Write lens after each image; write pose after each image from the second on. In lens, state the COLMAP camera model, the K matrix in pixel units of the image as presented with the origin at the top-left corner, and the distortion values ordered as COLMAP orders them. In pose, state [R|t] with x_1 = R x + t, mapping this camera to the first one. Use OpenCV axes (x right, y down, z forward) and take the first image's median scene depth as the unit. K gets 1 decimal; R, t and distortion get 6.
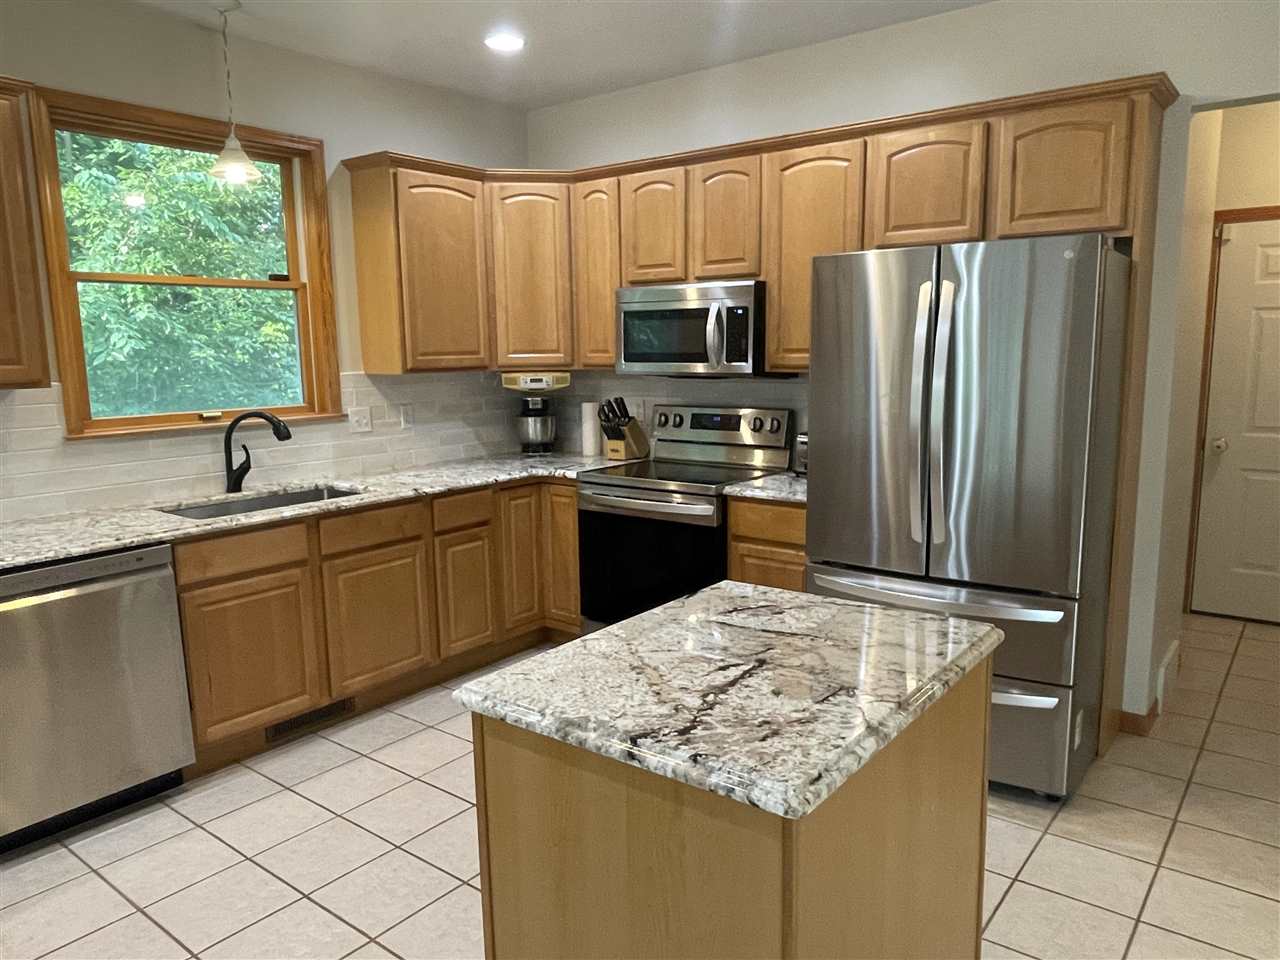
lens RADIAL K [[894.0, 0, 639.0], [0, 894.0, 481.1], [0, 0, 1]] dist [0.000311, -0.002814]
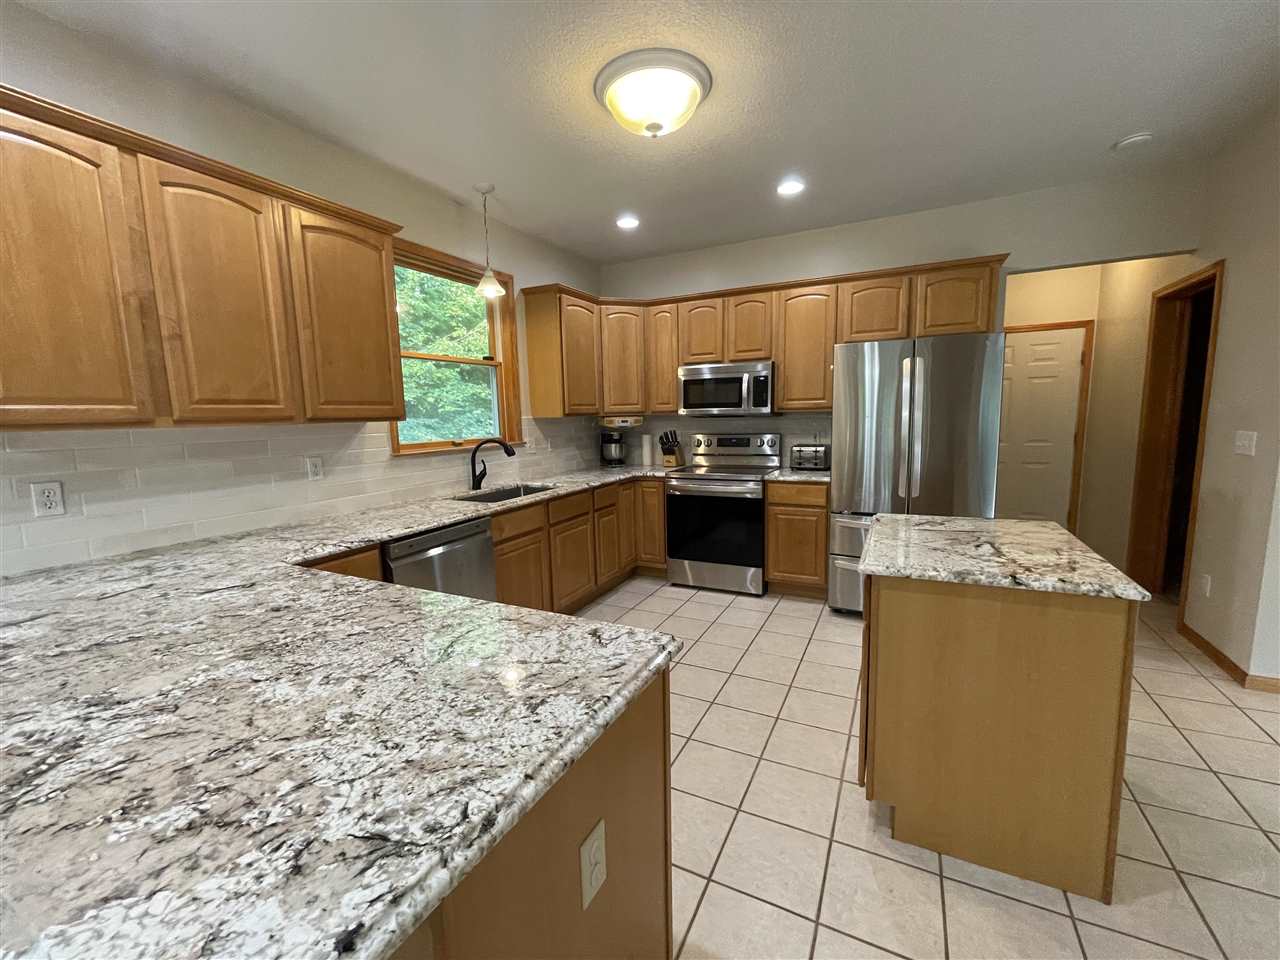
lens RADIAL K [[521.1, 0, 642.2], [0, 521.1, 479.5], [0, 0, 1]] dist [-0.004666, -0.000206]
pose [[0.981909, -0.035232, 0.186045, -0.326739], [0.040369, 0.998899, -0.023890, 0.028055], [-0.184999, 0.030969, 0.982251, 0.024076]]
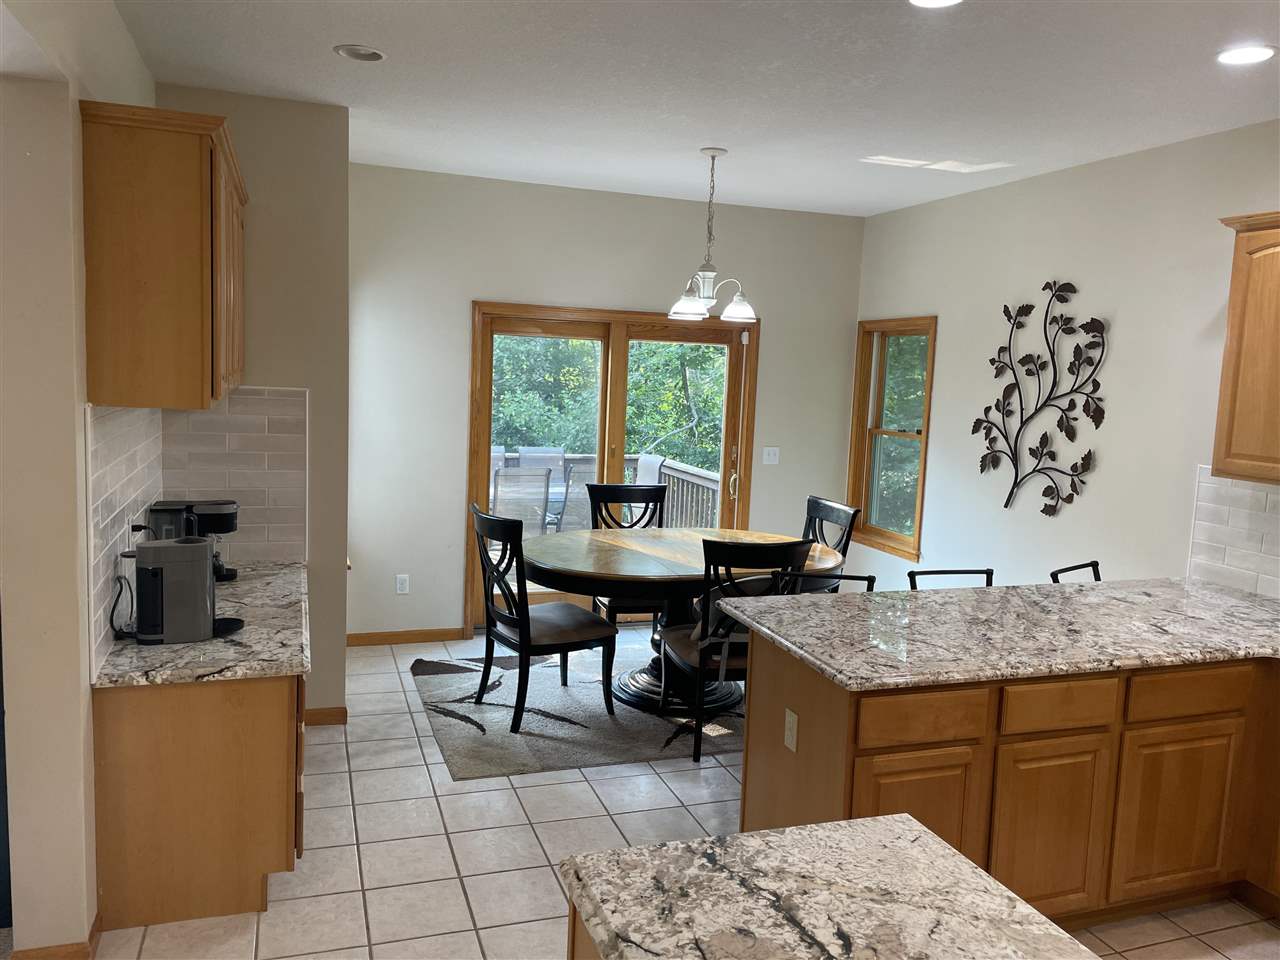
lens RADIAL K [[977.6, 0, 638.7], [0, 977.6, 477.6], [0, 0, 1]] dist [0.000059, 0.000036]
pose [[-0.544719, 0.088673, -0.833917, 0.364707], [-0.157947, 0.965750, 0.205863, -0.138590], [0.823610, 0.243852, -0.512057, 0.493832]]
